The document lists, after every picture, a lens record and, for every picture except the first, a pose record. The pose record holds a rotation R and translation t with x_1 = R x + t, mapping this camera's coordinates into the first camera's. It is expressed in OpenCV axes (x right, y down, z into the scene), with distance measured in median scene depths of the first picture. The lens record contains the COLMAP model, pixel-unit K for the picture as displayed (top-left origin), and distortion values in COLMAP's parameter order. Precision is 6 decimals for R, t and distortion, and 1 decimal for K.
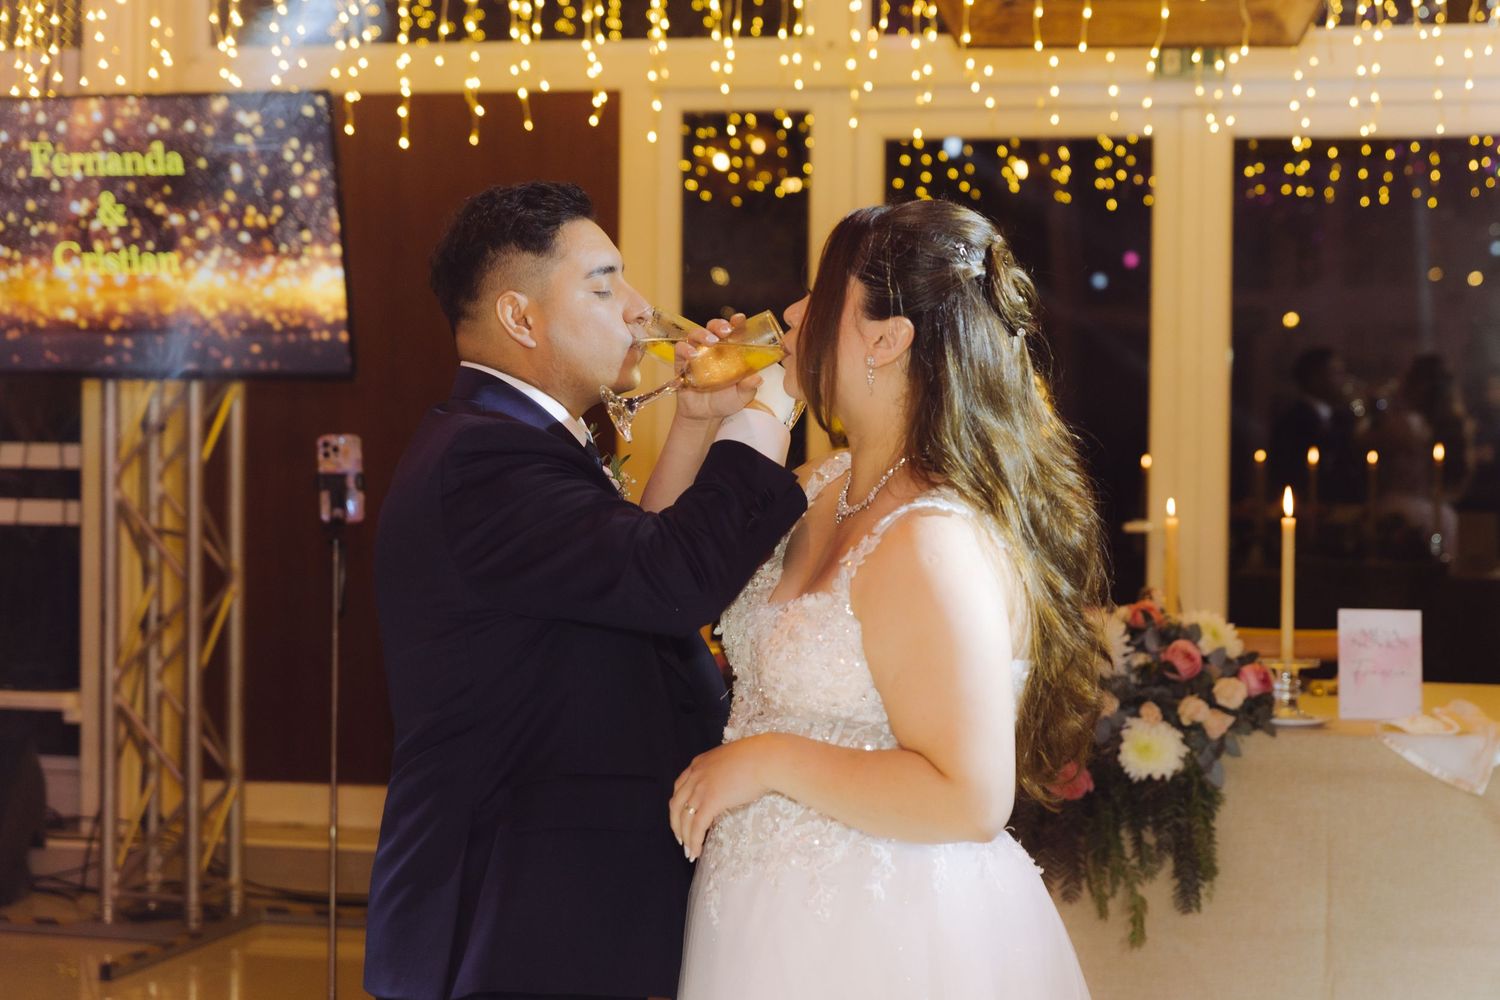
lens RADIAL K [[3034.5, 0, 796.5], [0, 3034.5, 500.9], [0, 0, 1]] dist [-0.003043, -0.067751]
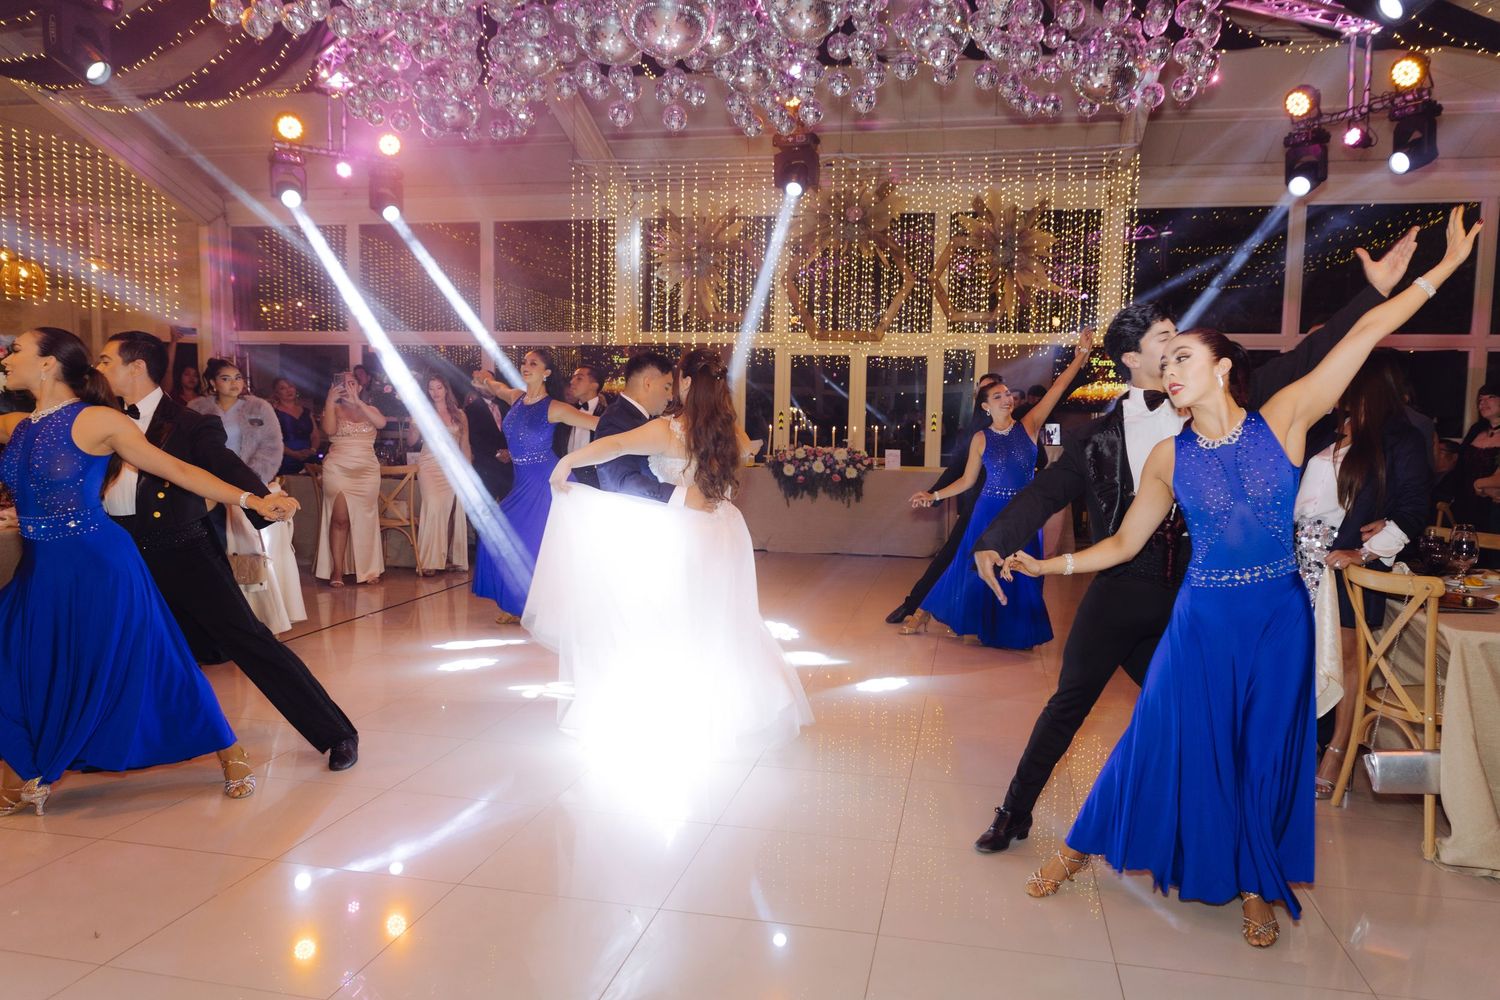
lens RADIAL K [[1019.0, 0, 779.8], [0, 1019.0, 507.3], [0, 0, 1]] dist [0.001559, -0.001615]
pose [[0.998399, 0.001607, 0.056543, -0.117863], [-0.004486, 0.998697, 0.050828, 0.050036], [-0.056388, -0.051000, 0.997106, -0.847705]]
